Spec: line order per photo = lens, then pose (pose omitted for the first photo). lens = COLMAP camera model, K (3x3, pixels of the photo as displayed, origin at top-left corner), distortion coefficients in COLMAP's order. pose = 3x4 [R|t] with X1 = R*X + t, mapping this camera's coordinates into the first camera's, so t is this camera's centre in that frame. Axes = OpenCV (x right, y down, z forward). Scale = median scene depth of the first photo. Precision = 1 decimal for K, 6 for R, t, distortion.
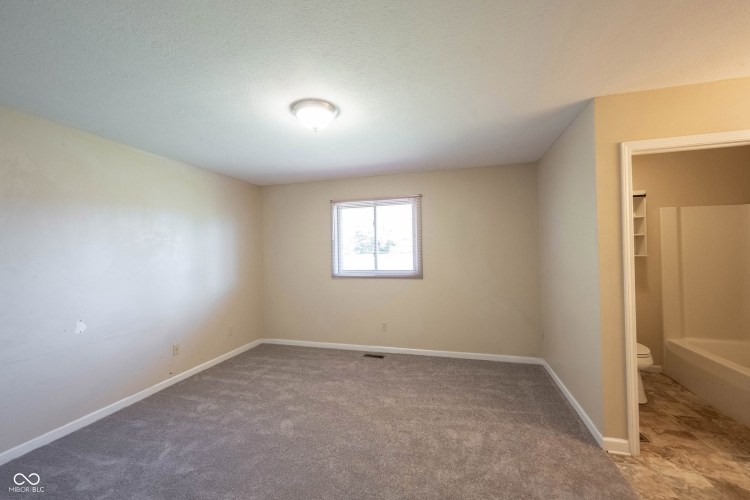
lens RADIAL K [[295.2, 0, 379.7], [0, 295.2, 248.8], [0, 0, 1]] dist [-0.001031, -0.000195]
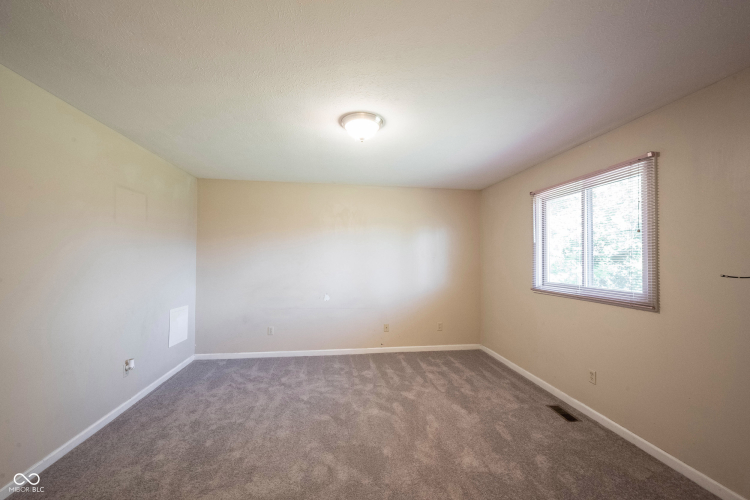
lens RADIAL K [[295.2, 0, 378.7], [0, 295.2, 252.9], [0, 0, 1]] dist [-0.001031, -0.000195]
pose [[0.416695, 0.004812, -0.909034, 0.456560], [-0.003067, 0.999988, 0.003887, -0.004819], [0.909041, 0.001169, 0.416705, 0.364017]]
